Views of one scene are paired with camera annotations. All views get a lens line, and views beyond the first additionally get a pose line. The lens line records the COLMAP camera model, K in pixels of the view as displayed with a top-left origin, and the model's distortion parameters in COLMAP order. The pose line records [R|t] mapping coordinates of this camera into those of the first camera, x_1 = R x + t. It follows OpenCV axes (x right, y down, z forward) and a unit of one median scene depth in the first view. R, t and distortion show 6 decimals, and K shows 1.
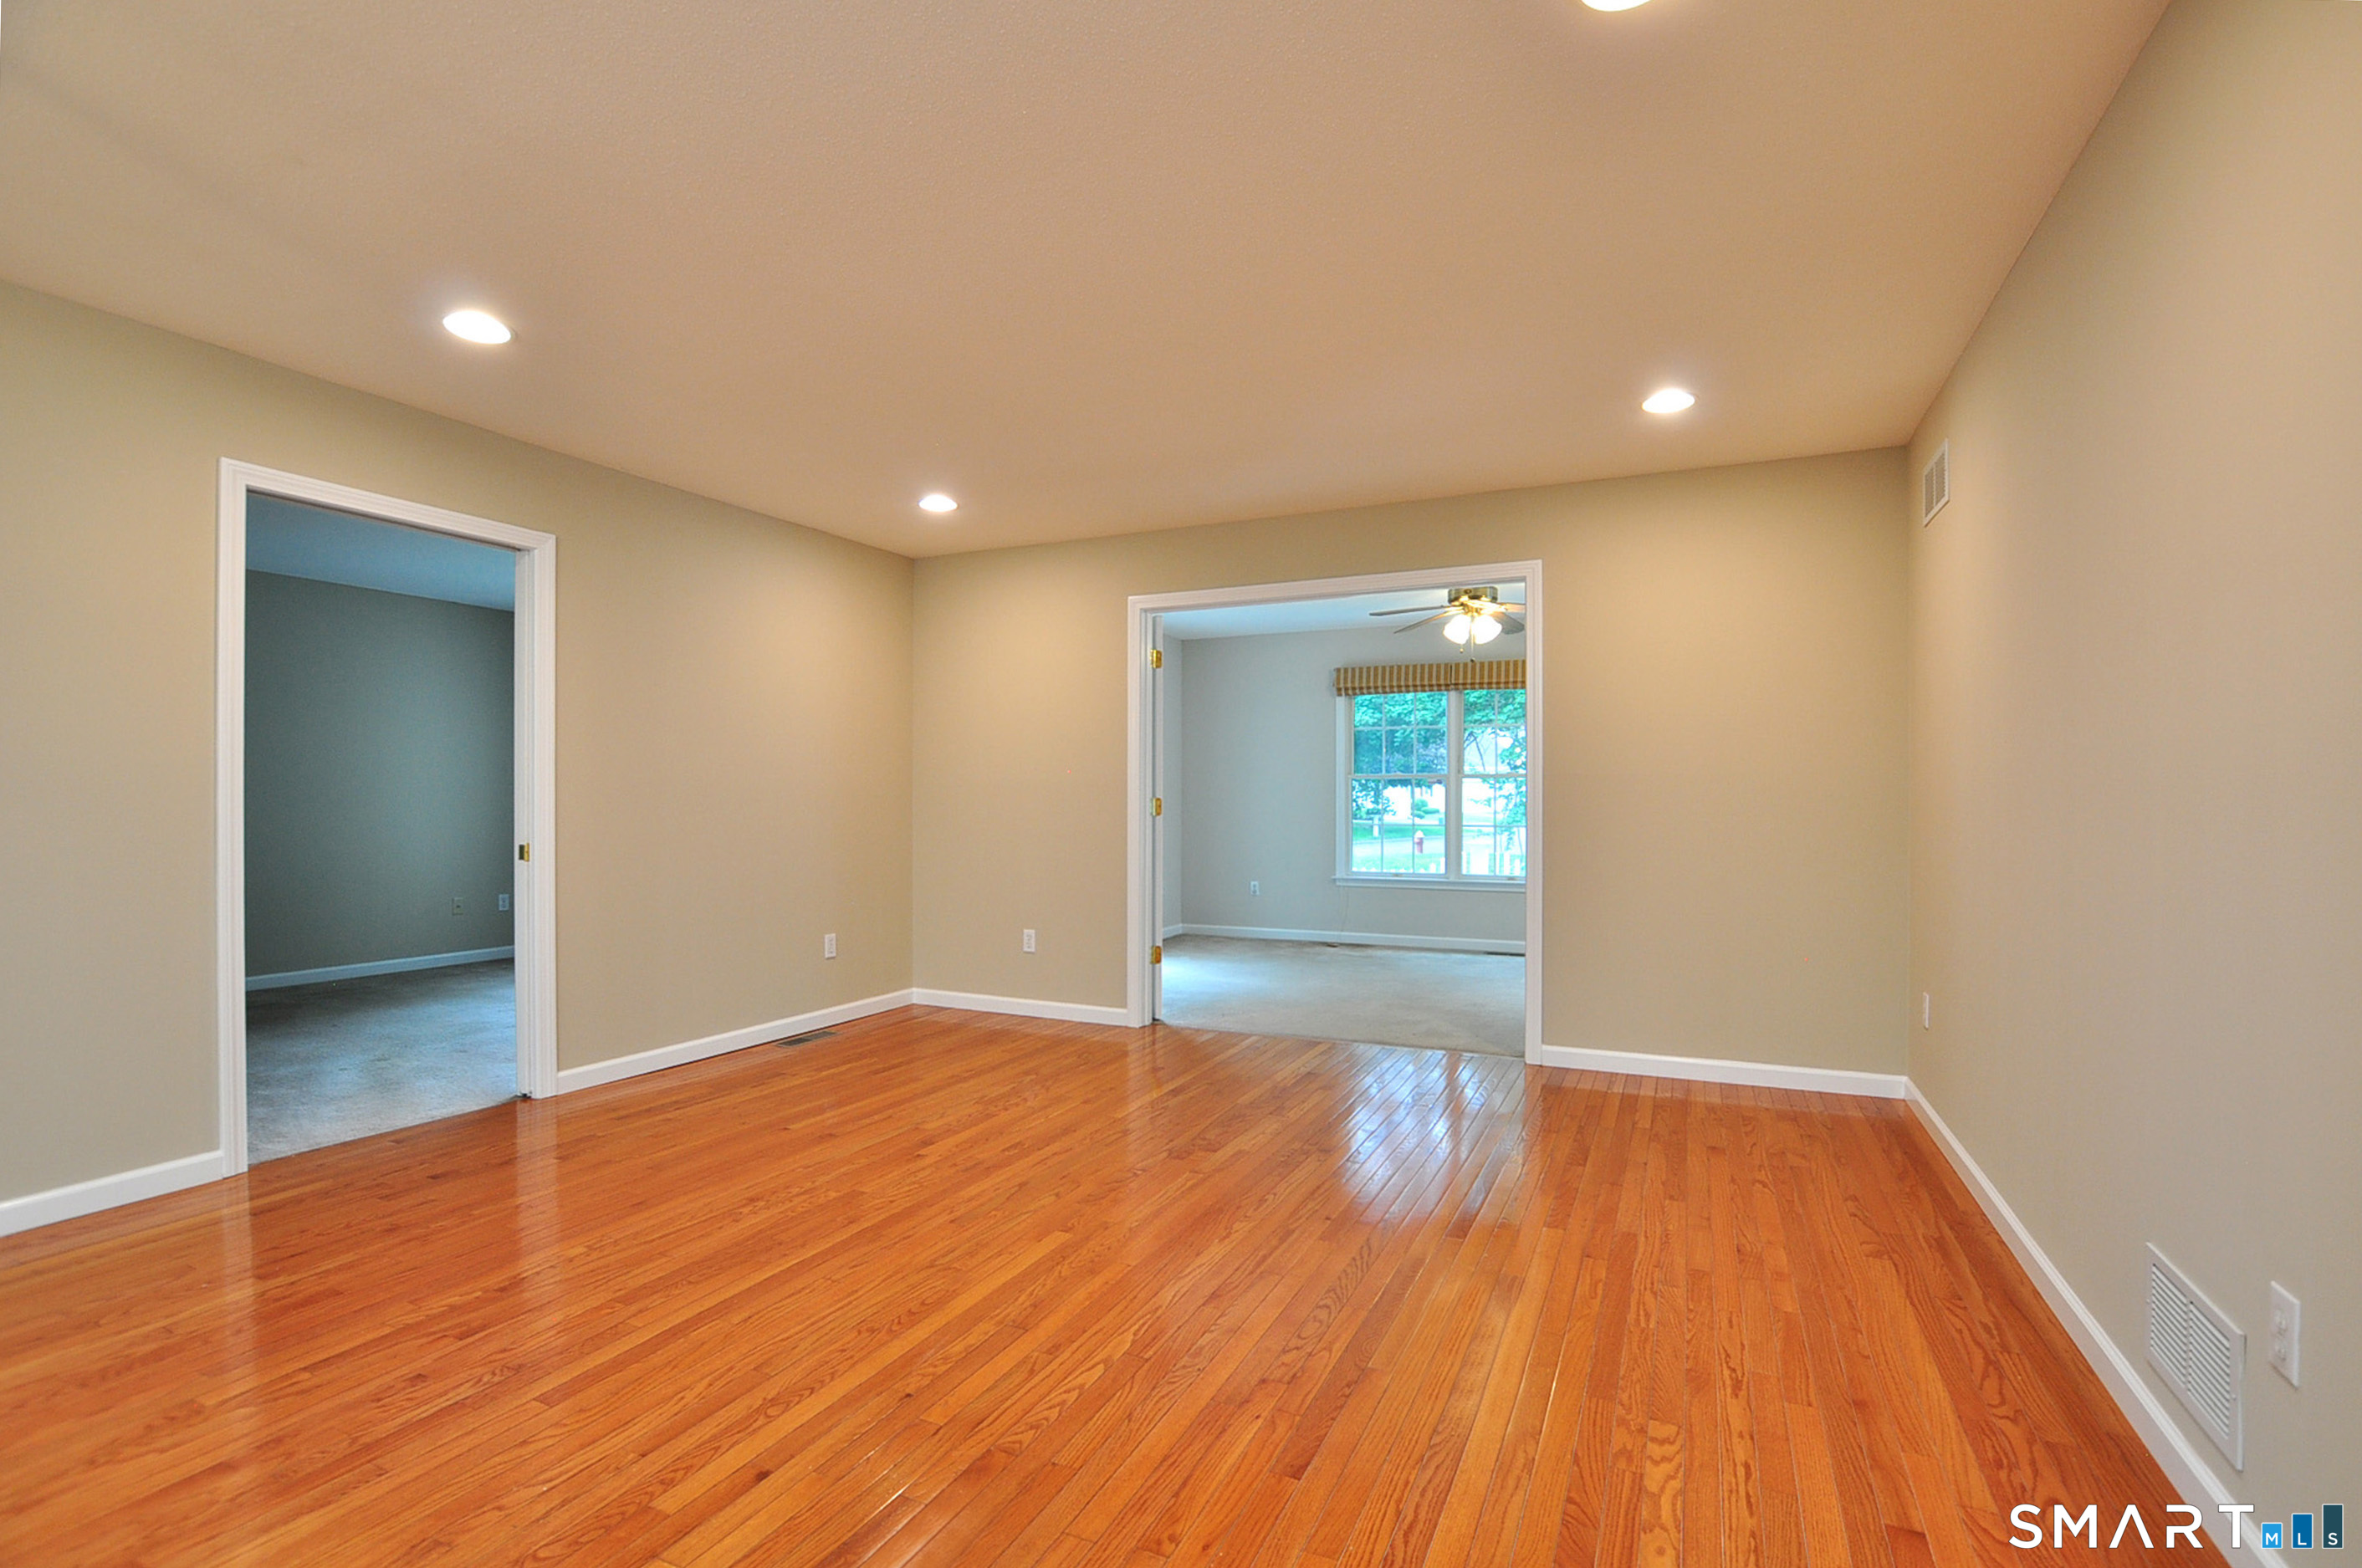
lens RADIAL K [[1066.9, 0, 1206.8], [0, 1066.9, 805.7], [0, 0, 1]] dist [-0.026510, 0.000179]
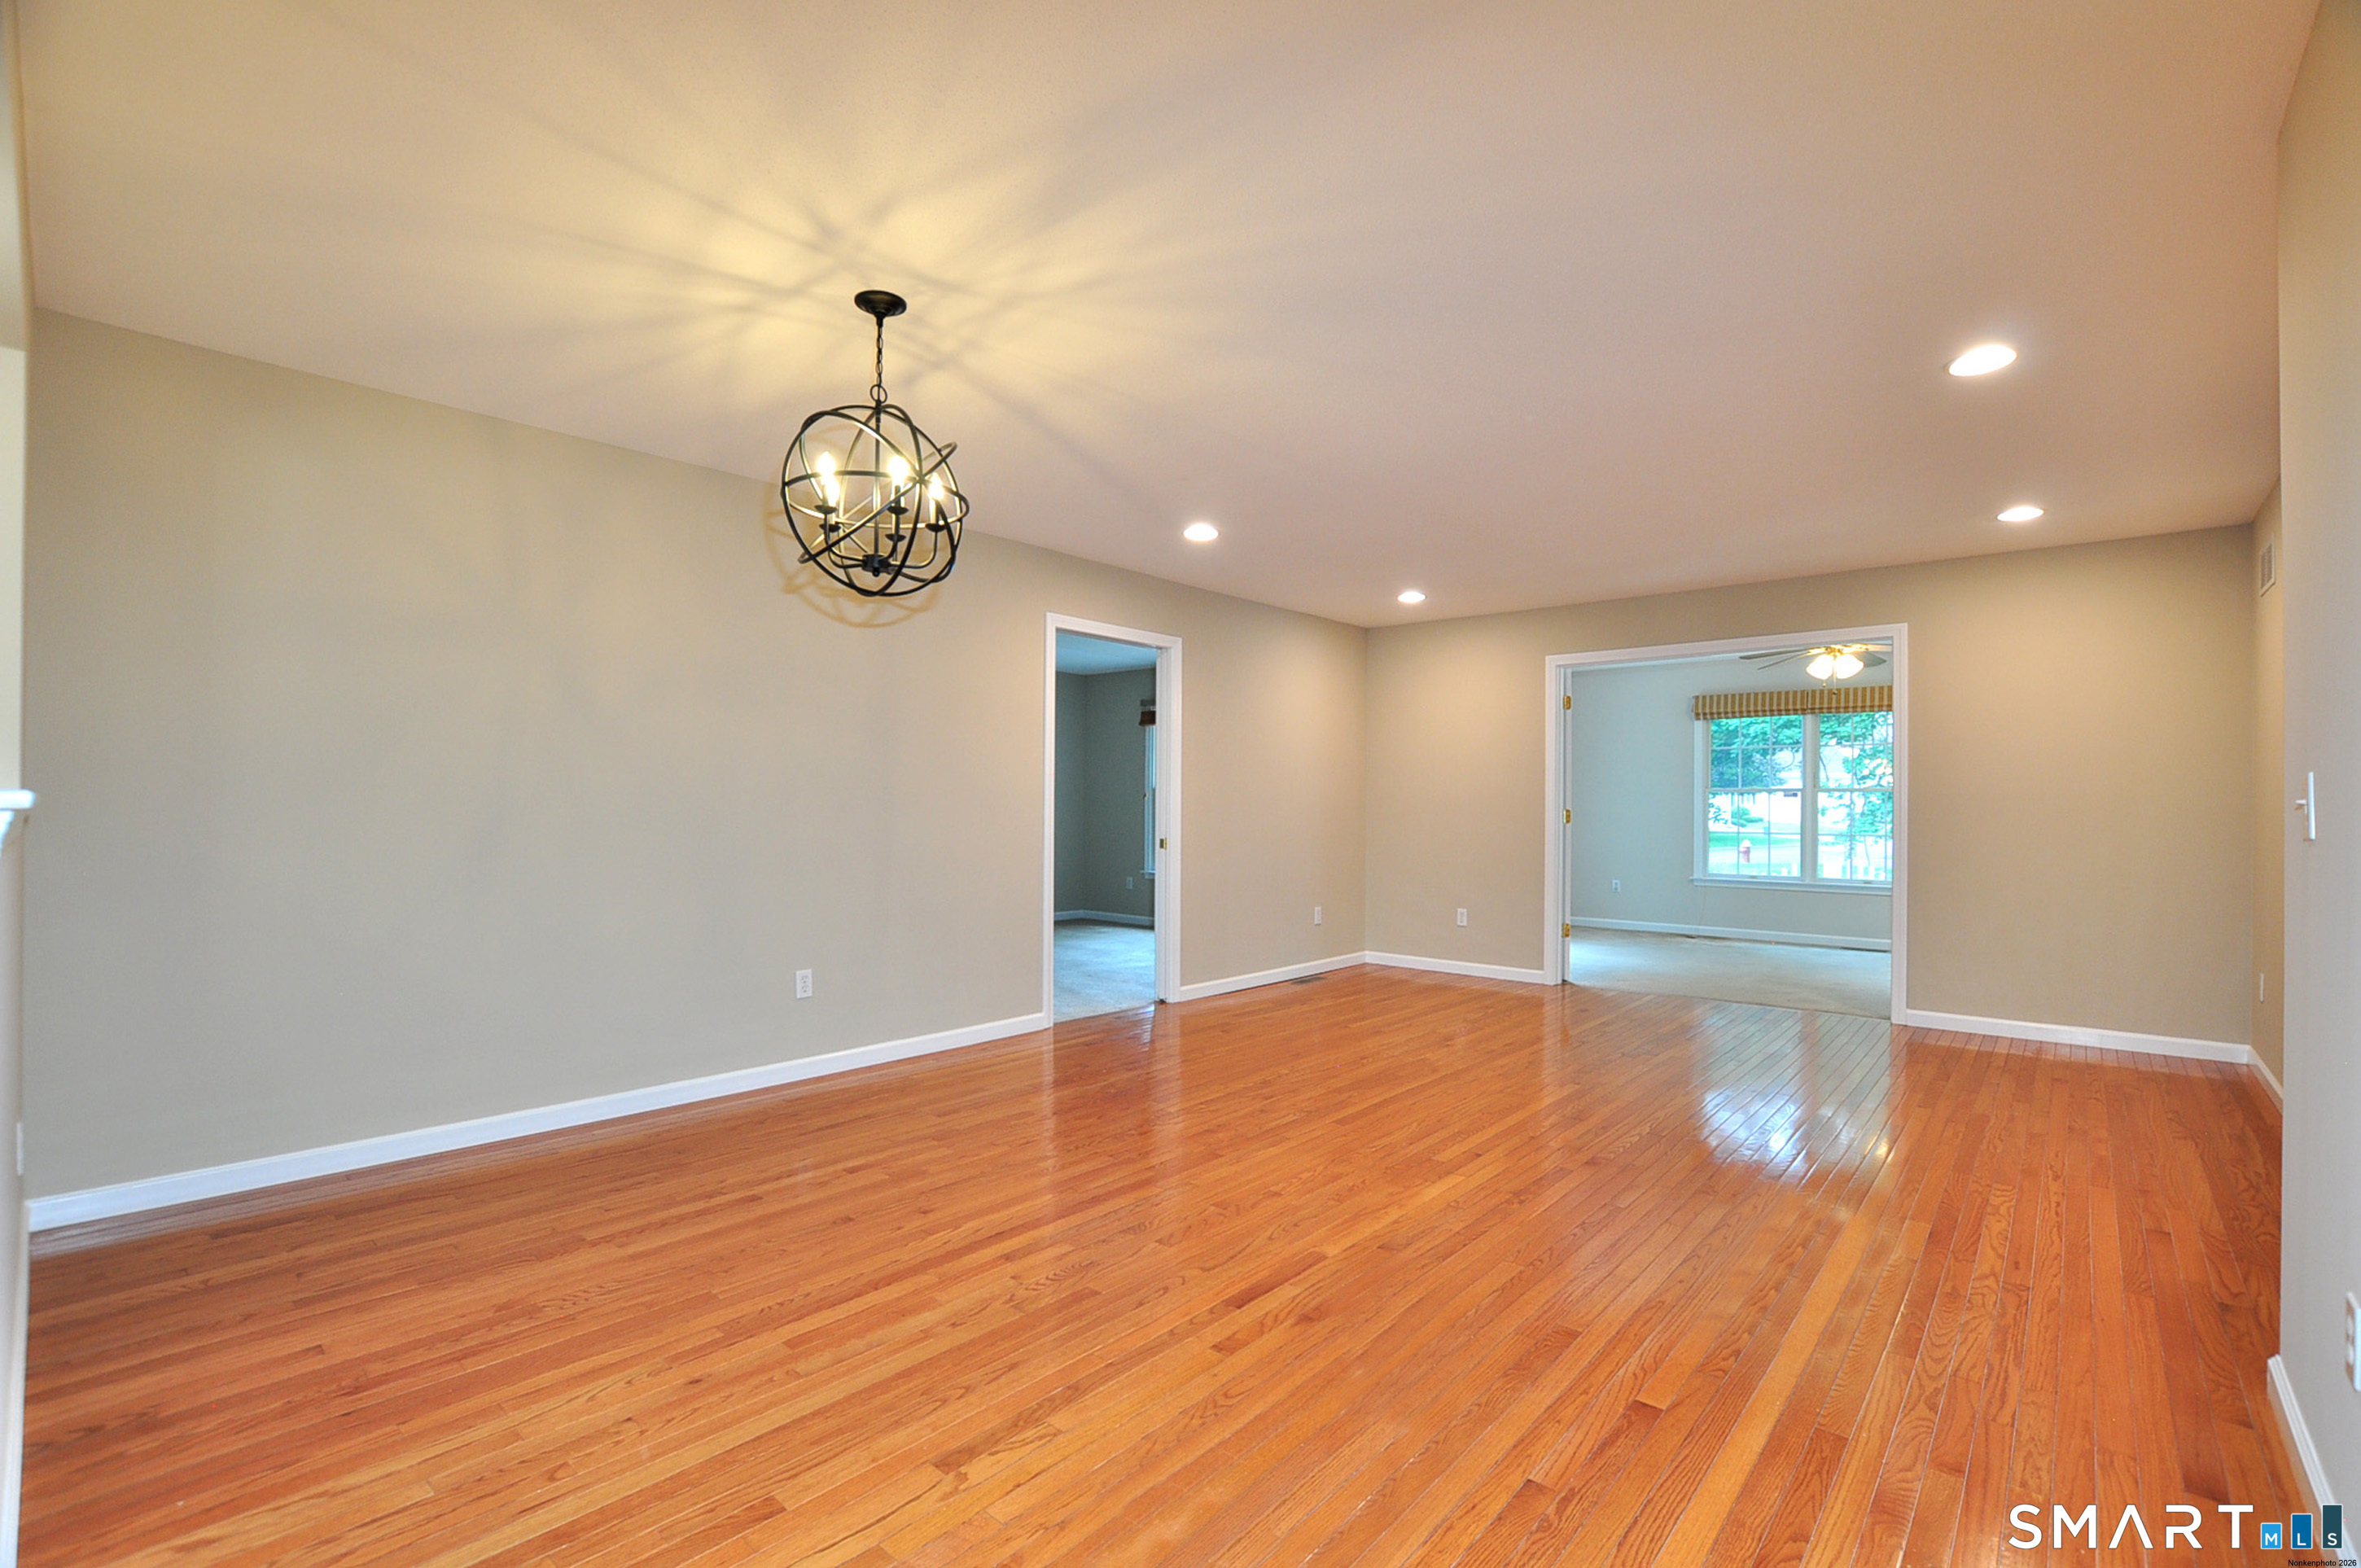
lens RADIAL K [[1038.1, 0, 1190.8], [0, 1038.1, 803.2], [0, 0, 1]] dist [-0.031393, 0.003949]
pose [[0.958386, 0.004597, -0.285439, -0.182874], [-0.006682, 0.999958, -0.006334, -0.006146], [0.285397, 0.007977, 0.958376, -0.484336]]
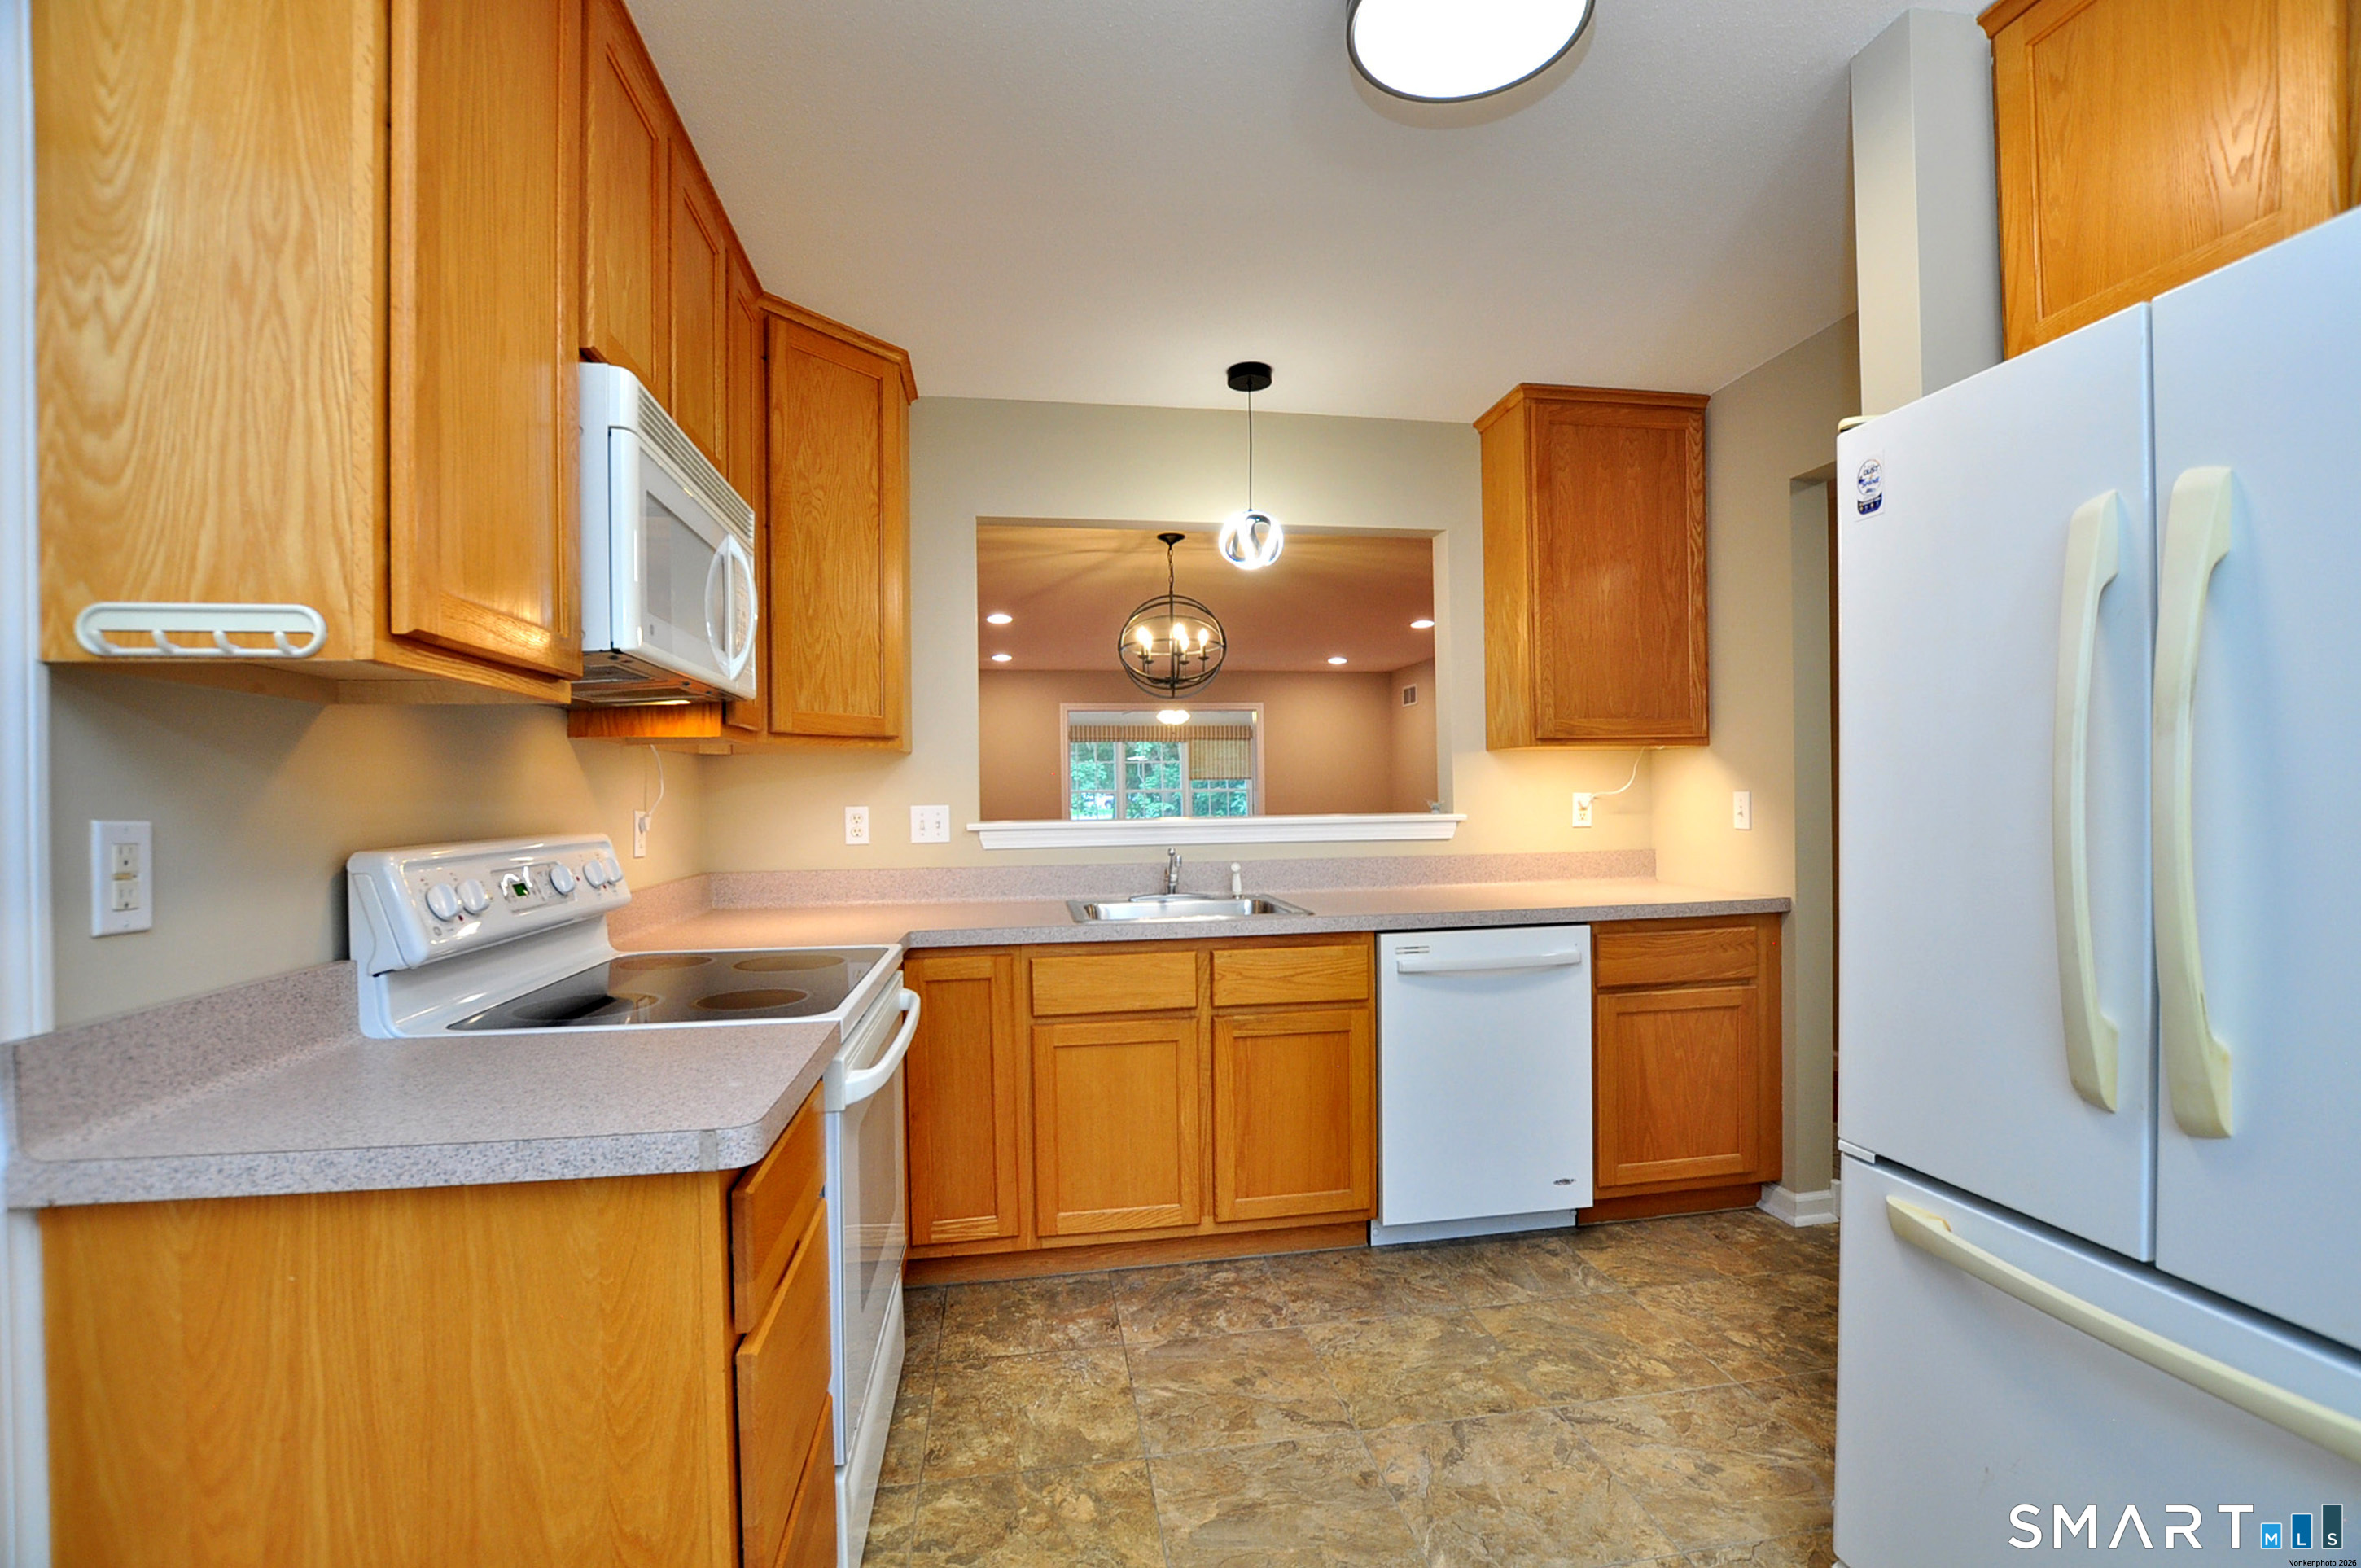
lens RADIAL K [[1038.1, 0, 1190.8], [0, 1038.1, 803.2], [0, 0, 1]] dist [-0.031393, 0.003949]
pose [[0.829658, -0.014570, 0.558082, -1.333916], [0.016064, 0.999868, 0.002223, -0.025784], [-0.558041, 0.007121, 0.829783, -0.969569]]
